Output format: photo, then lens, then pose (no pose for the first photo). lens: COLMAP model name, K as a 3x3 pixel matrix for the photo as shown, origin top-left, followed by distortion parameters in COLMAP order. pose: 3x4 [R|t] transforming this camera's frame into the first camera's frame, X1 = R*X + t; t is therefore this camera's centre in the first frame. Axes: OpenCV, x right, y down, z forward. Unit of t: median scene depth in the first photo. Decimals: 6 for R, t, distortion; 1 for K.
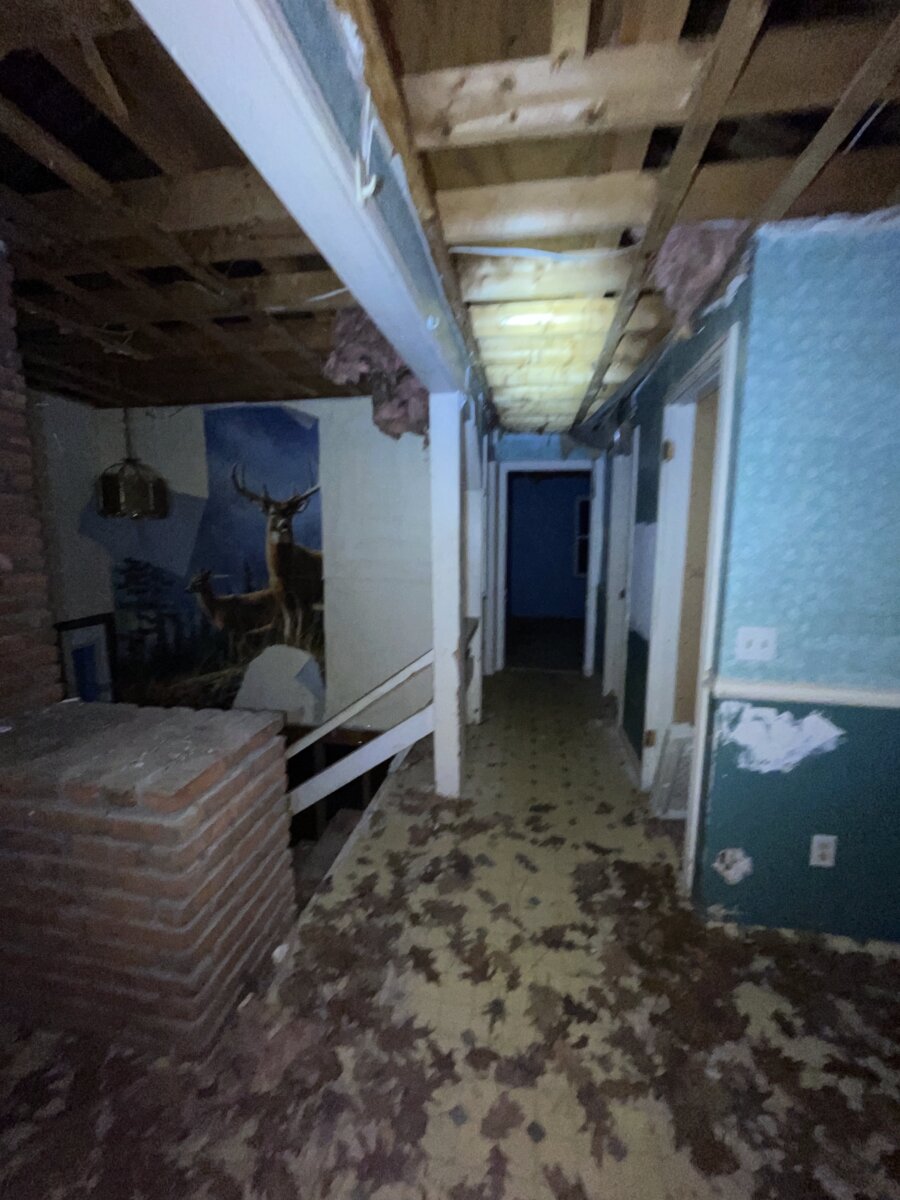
lens RADIAL K [[480.4, 0, 450.4], [0, 480.4, 606.2], [0, 0, 1]] dist [-0.005214, -0.000337]
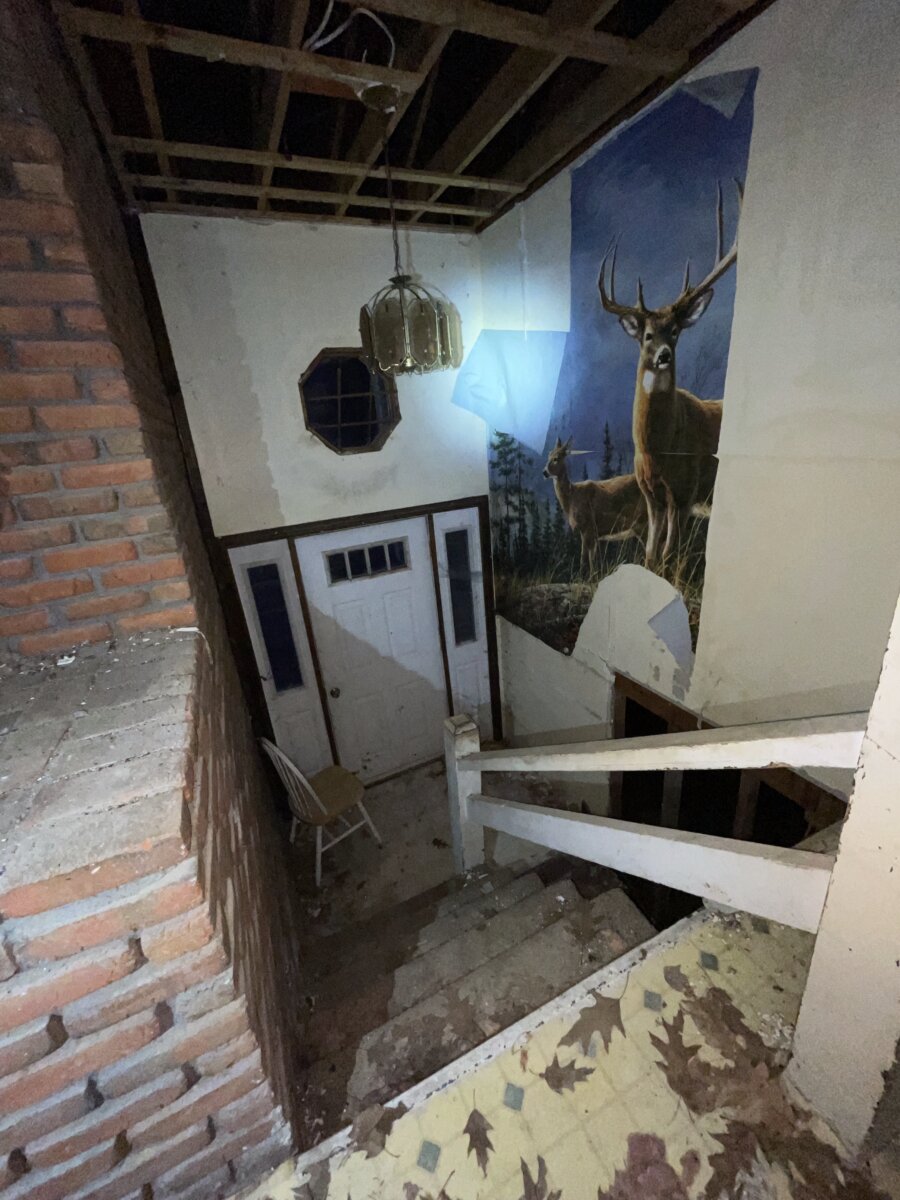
lens RADIAL K [[480.4, 0, 450.9], [0, 480.4, 600.0], [0, 0, 1]] dist [-0.005214, -0.000337]
pose [[0.562266, 0.237861, -0.792010, 0.019746], [-0.039747, 0.964407, 0.261419, -0.031296], [0.826001, -0.115507, 0.551707, 0.443740]]
